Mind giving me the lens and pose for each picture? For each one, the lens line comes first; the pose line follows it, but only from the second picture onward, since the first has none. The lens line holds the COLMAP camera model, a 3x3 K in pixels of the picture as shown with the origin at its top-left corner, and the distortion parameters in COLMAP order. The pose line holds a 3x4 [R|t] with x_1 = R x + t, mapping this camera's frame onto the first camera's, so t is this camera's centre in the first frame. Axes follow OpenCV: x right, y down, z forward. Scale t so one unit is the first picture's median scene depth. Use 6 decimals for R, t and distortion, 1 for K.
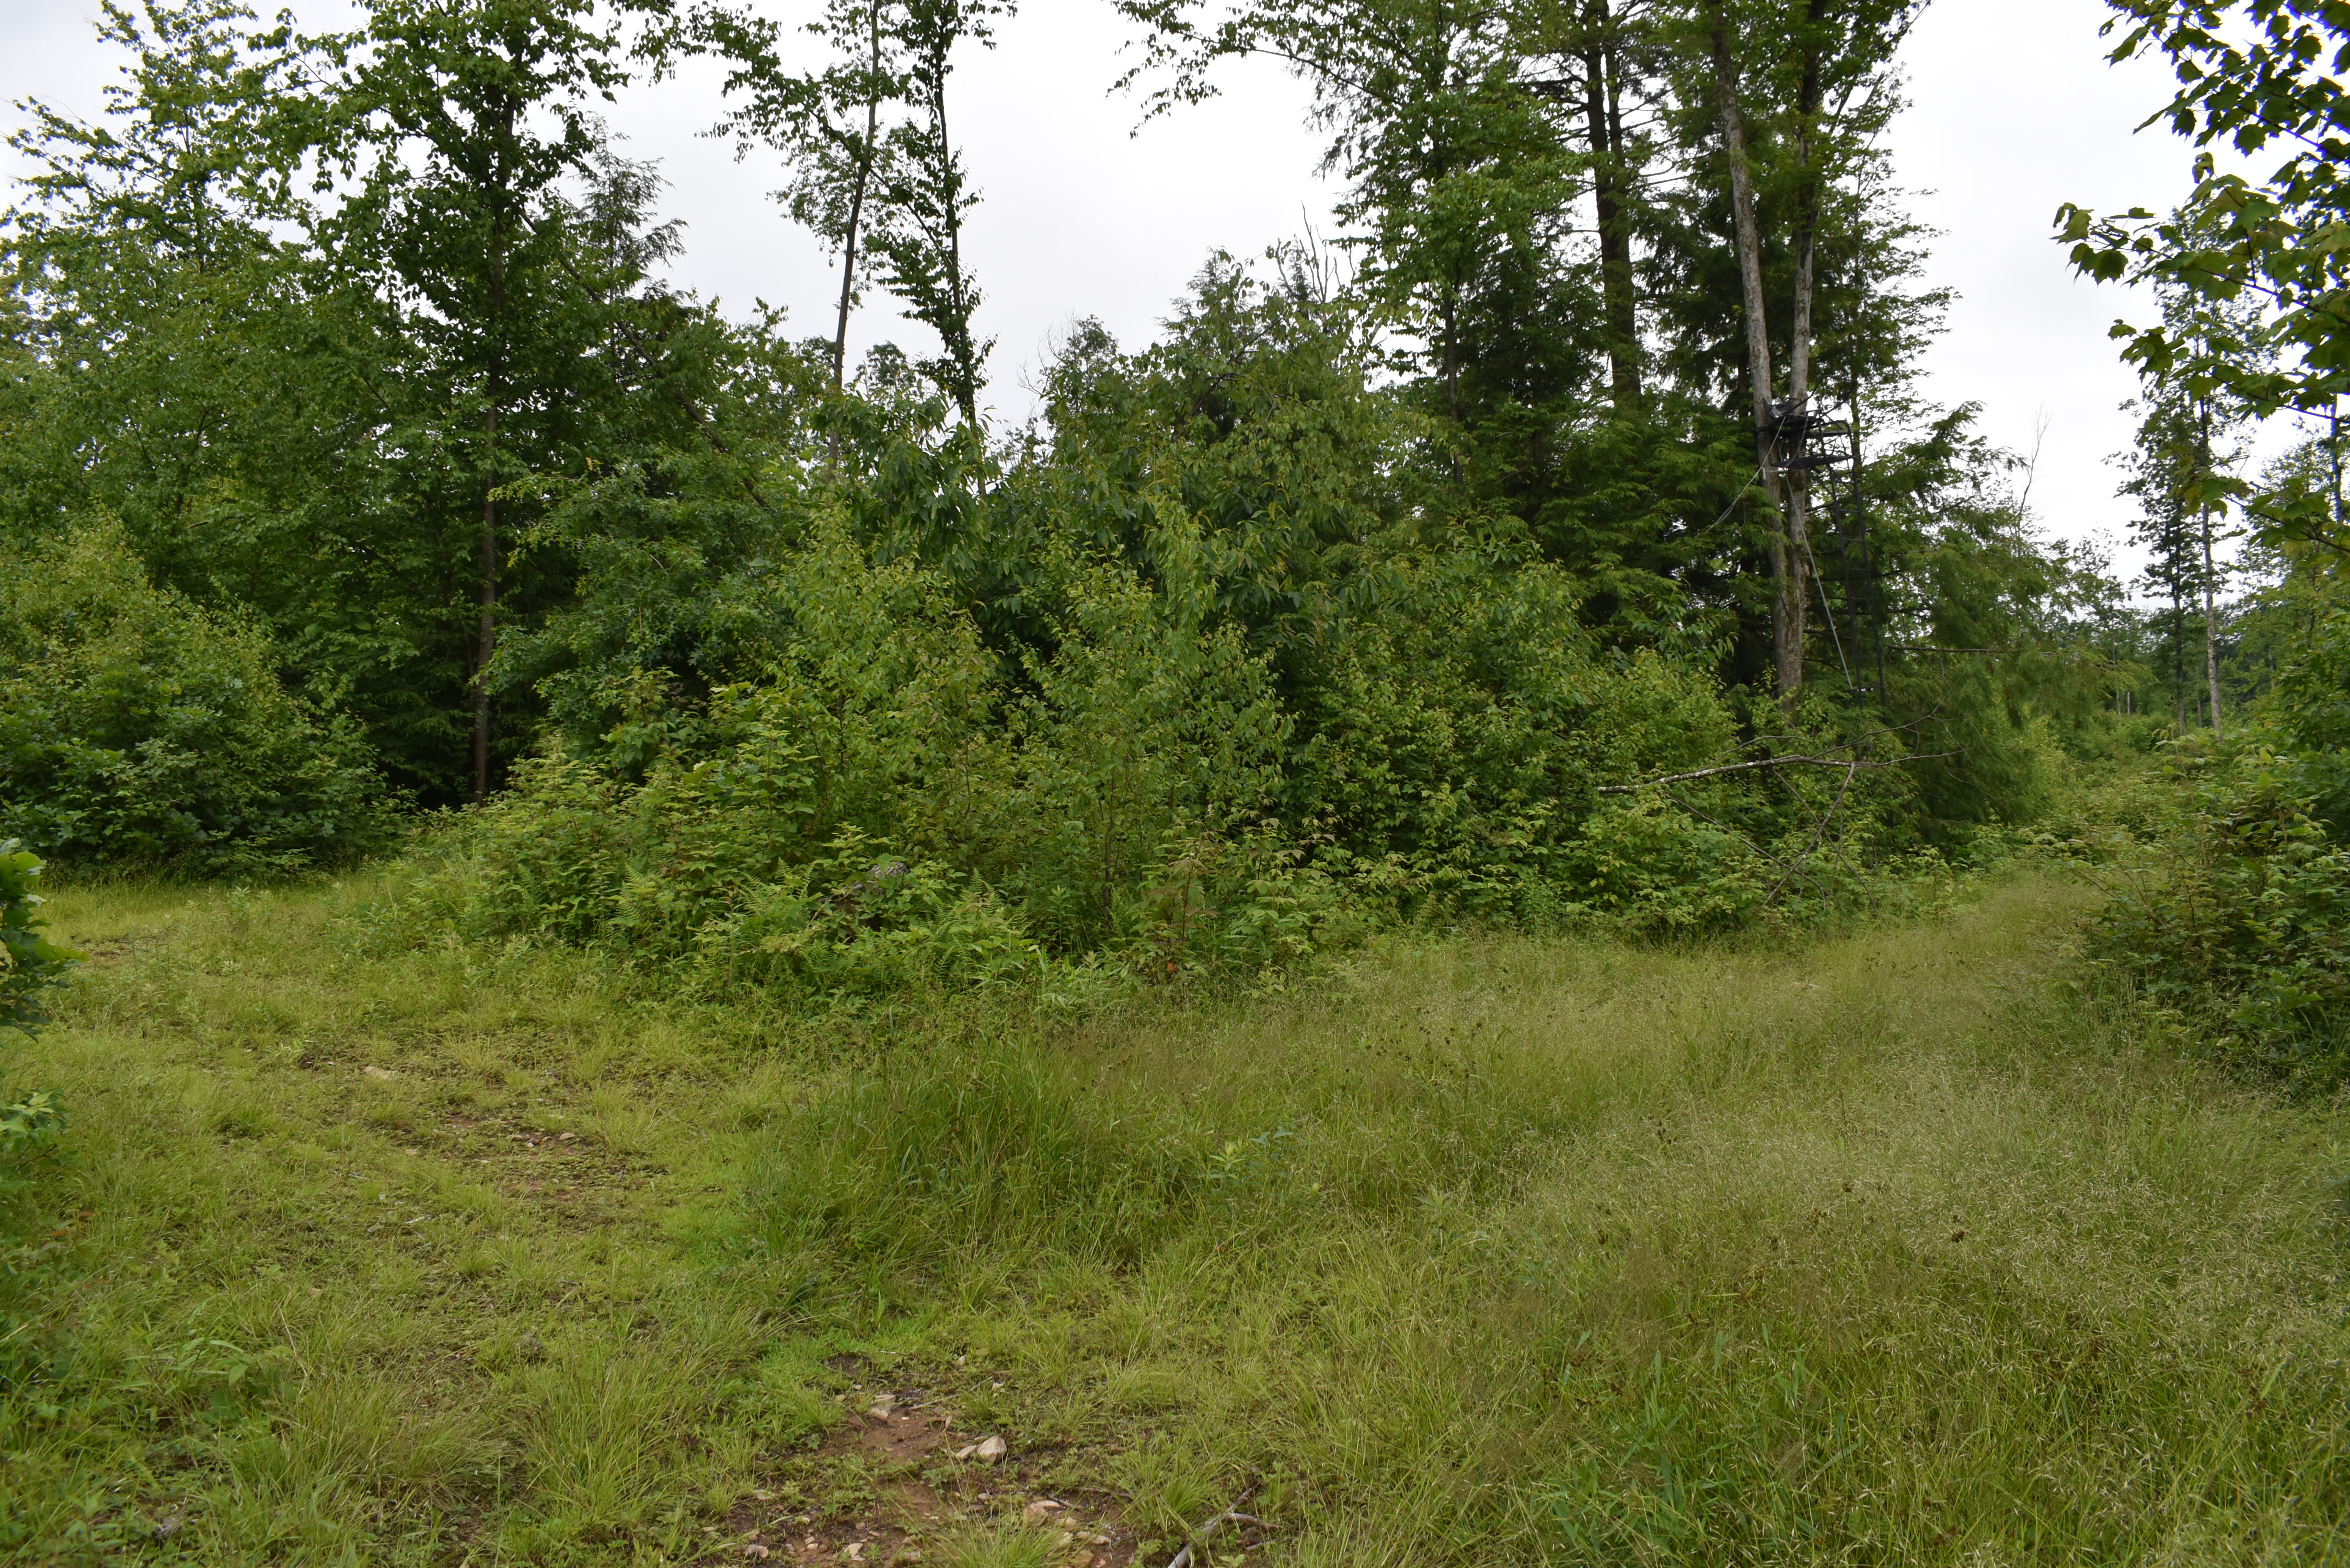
lens RADIAL K [[1936.2, 0, 1185.7], [0, 1936.2, 788.1], [0, 0, 1]] dist [-0.061051, 0.004999]
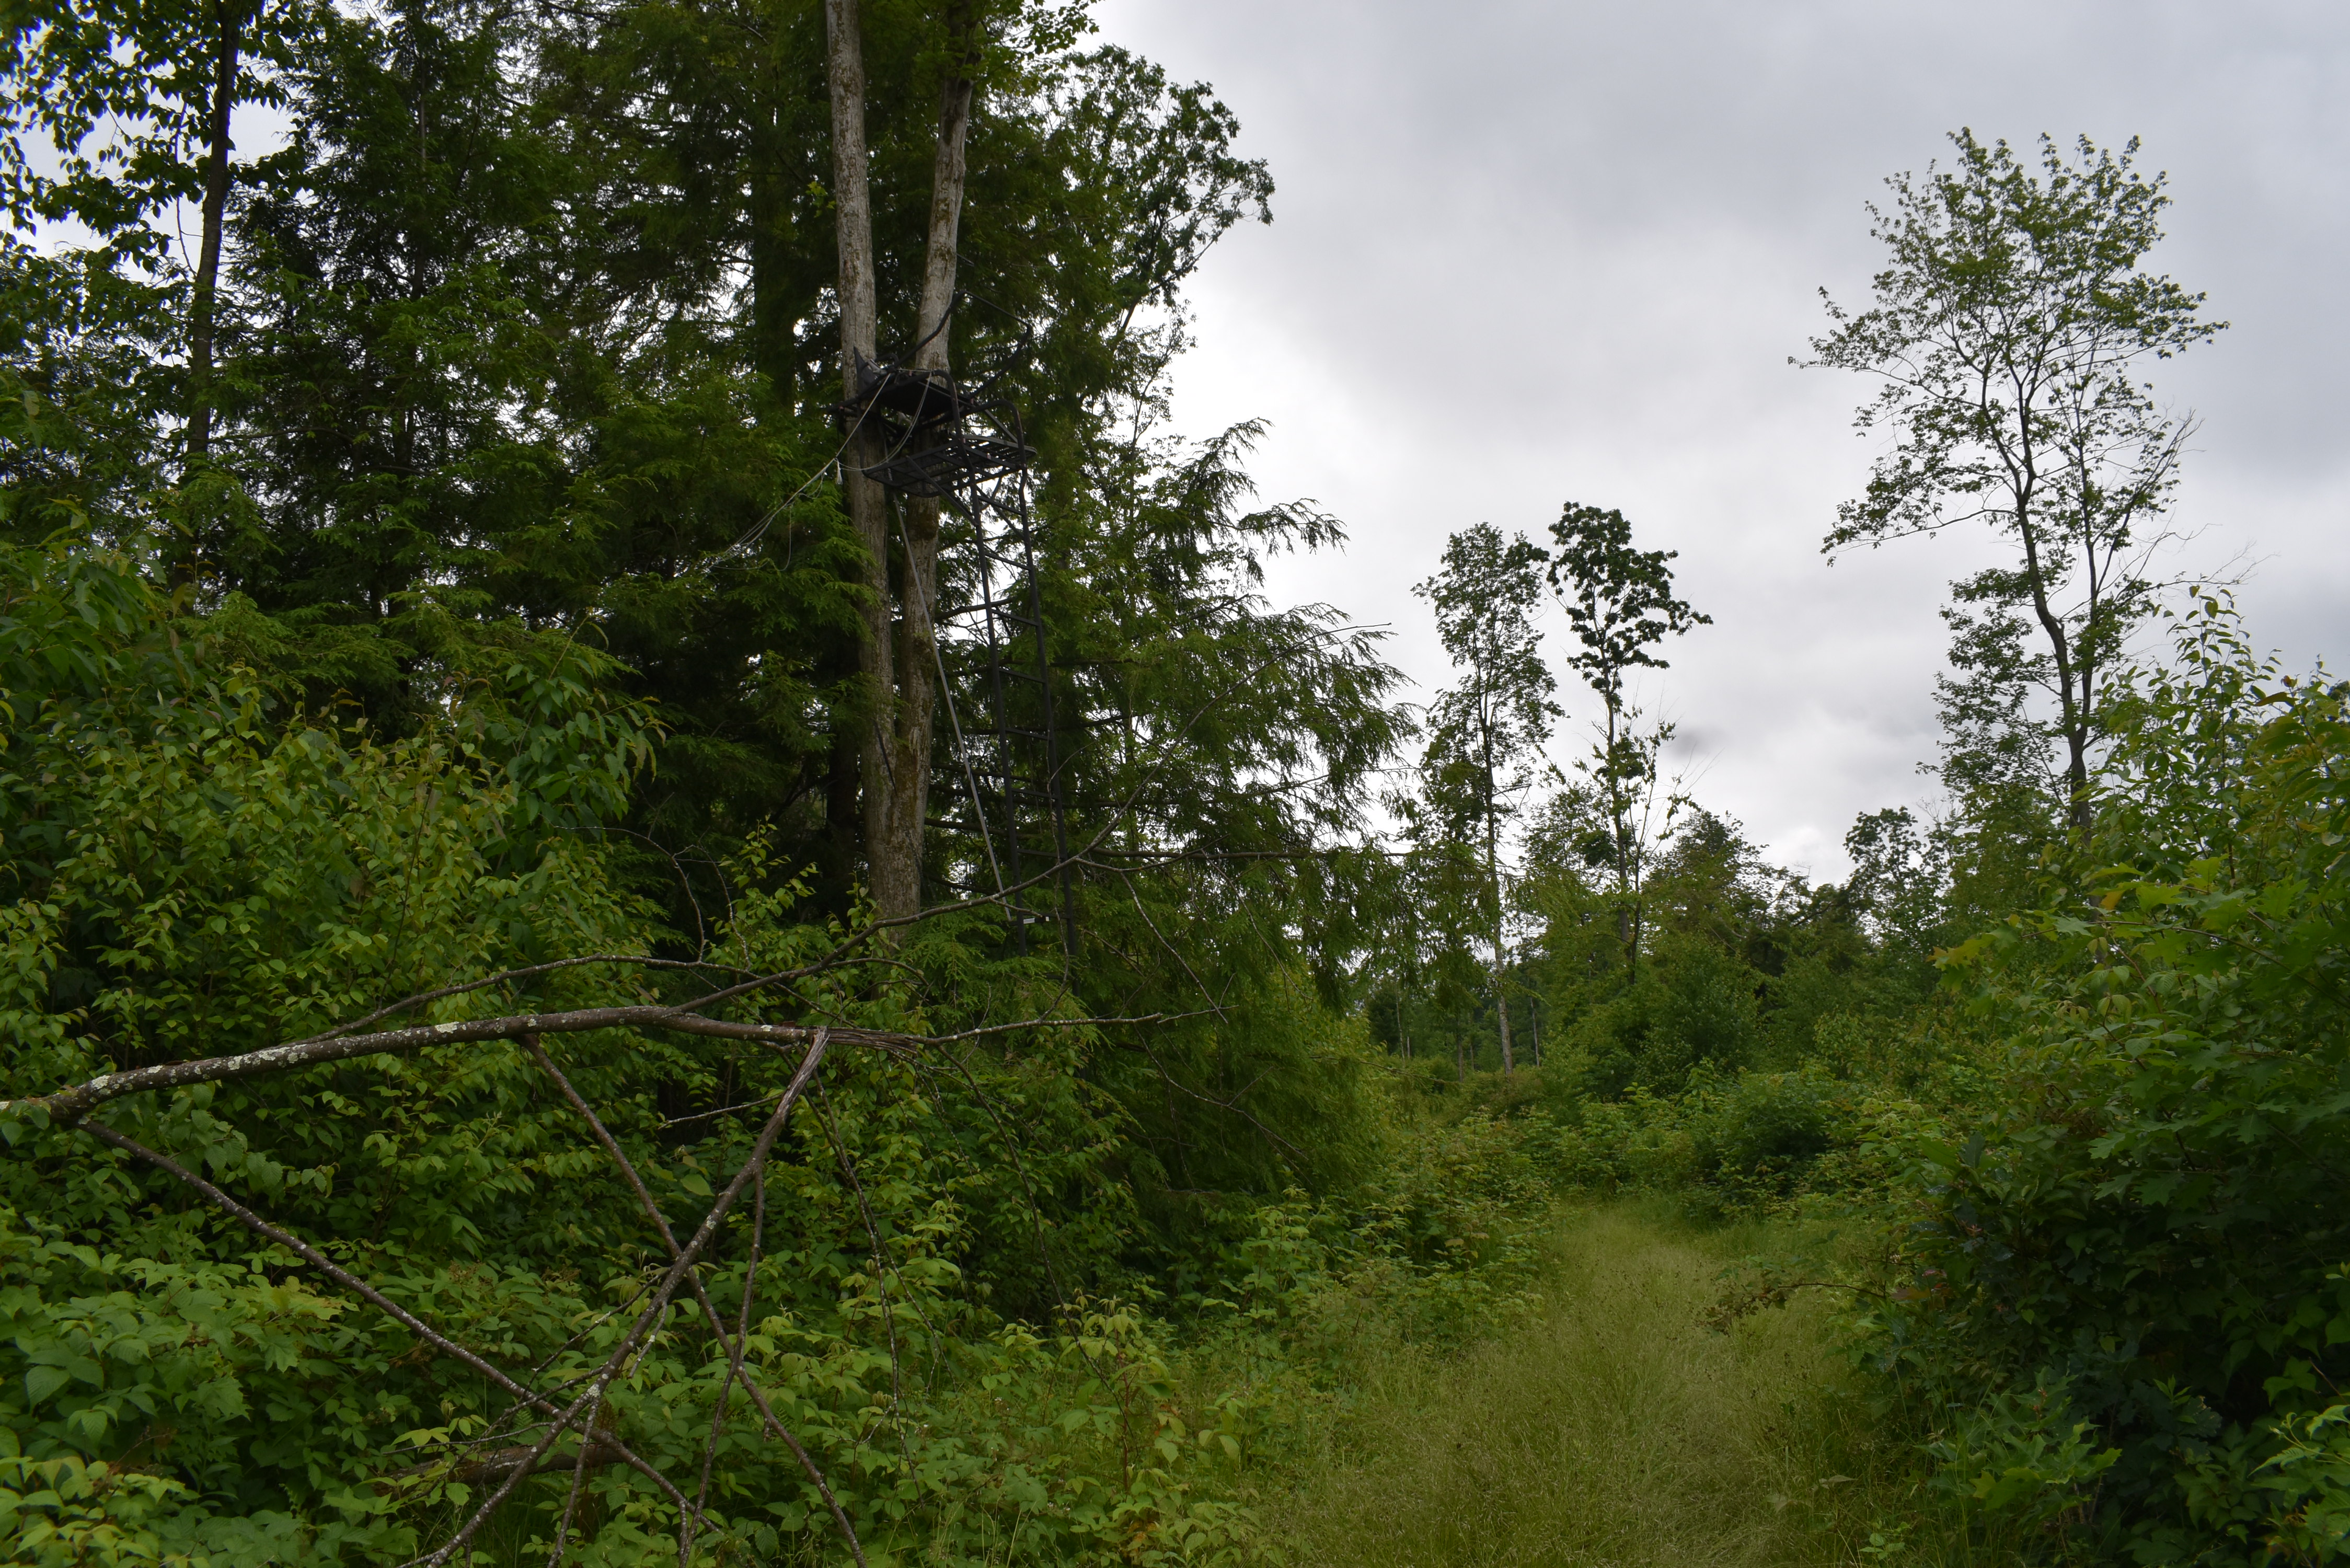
lens RADIAL K [[1936.2, 0, 1185.7], [0, 1936.2, 788.1], [0, 0, 1]] dist [-0.061051, 0.004999]
pose [[0.939843, 0.054718, 0.337196, 0.211180], [0.004996, 0.984781, -0.173730, -0.000172], [-0.341570, 0.164964, 0.925266, 0.504802]]
